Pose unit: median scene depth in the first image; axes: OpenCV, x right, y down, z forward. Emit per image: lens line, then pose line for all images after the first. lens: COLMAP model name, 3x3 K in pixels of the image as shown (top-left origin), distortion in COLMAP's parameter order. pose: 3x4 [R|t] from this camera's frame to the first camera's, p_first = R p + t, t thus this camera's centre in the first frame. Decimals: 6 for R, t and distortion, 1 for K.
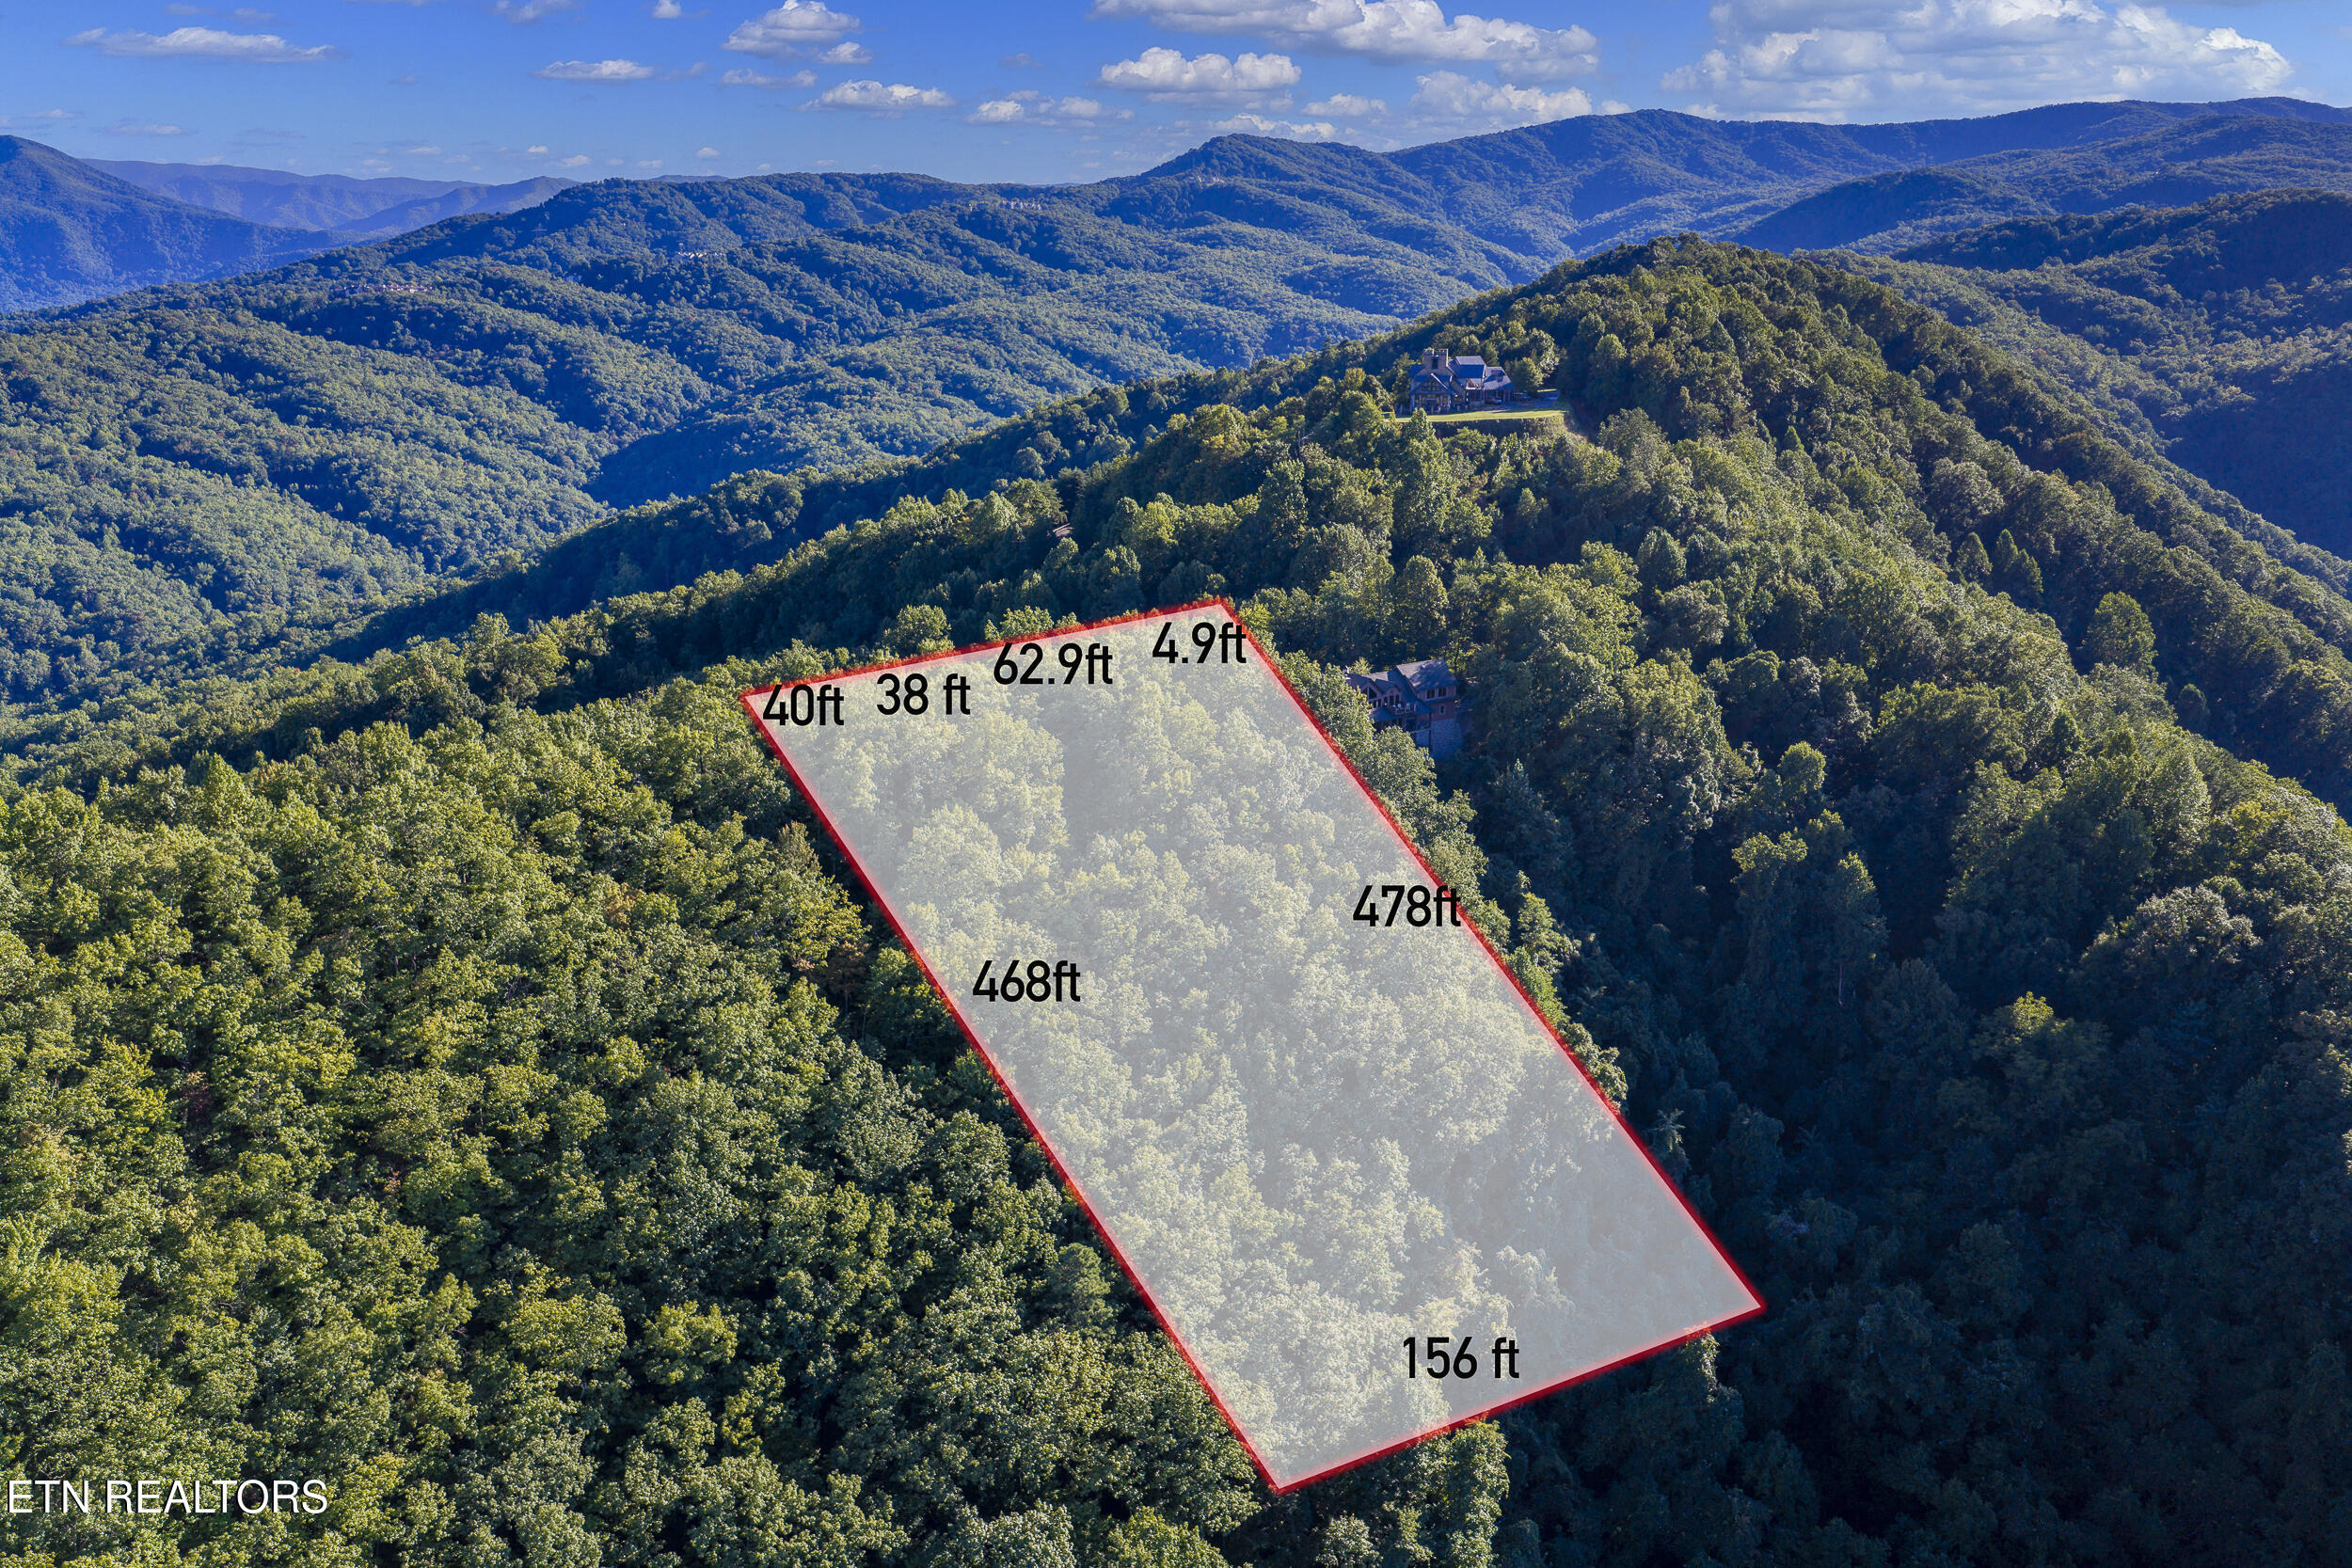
lens RADIAL K [[1941.0, 0, 1176.8], [0, 1941.0, 791.7], [0, 0, 1]] dist [0.022778, -0.038231]
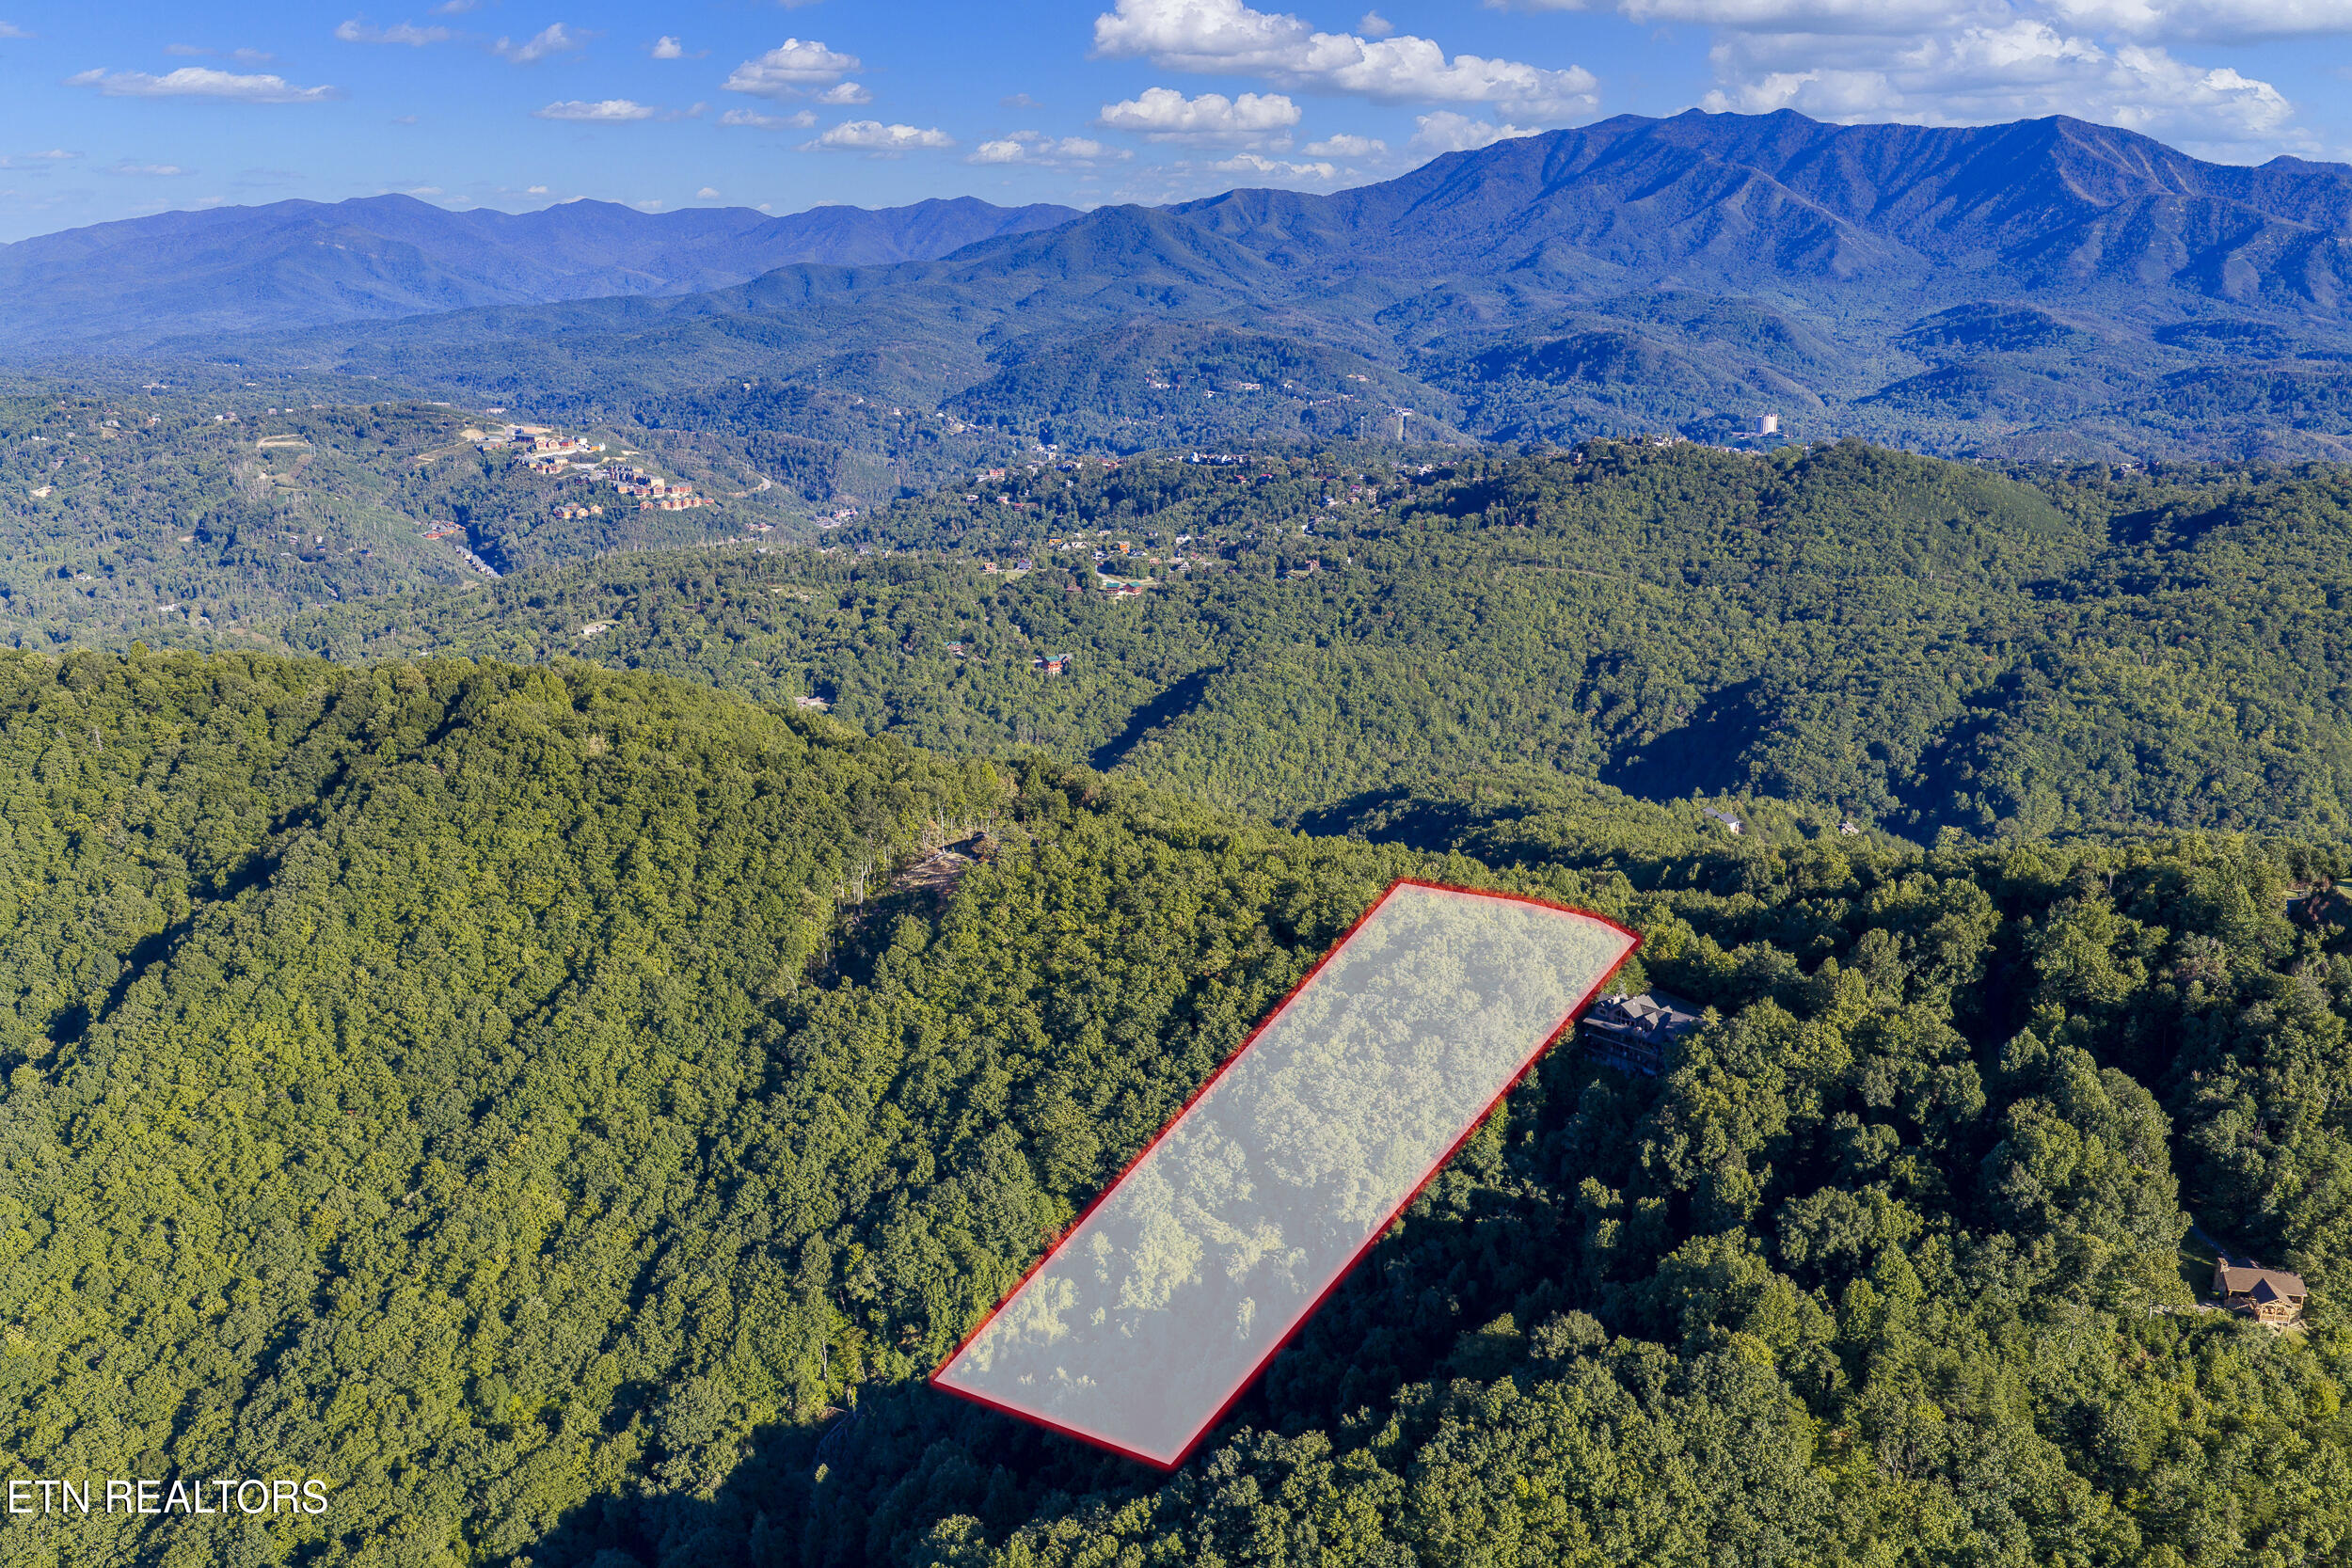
lens RADIAL K [[1941.0, 0, 1179.8], [0, 1941.0, 789.0], [0, 0, 1]] dist [0.022778, -0.038231]
pose [[0.127841, 0.251856, -0.959284, 0.227916], [-0.254329, 0.943203, 0.213741, -0.070279], [0.958631, 0.216649, 0.184635, 0.049391]]
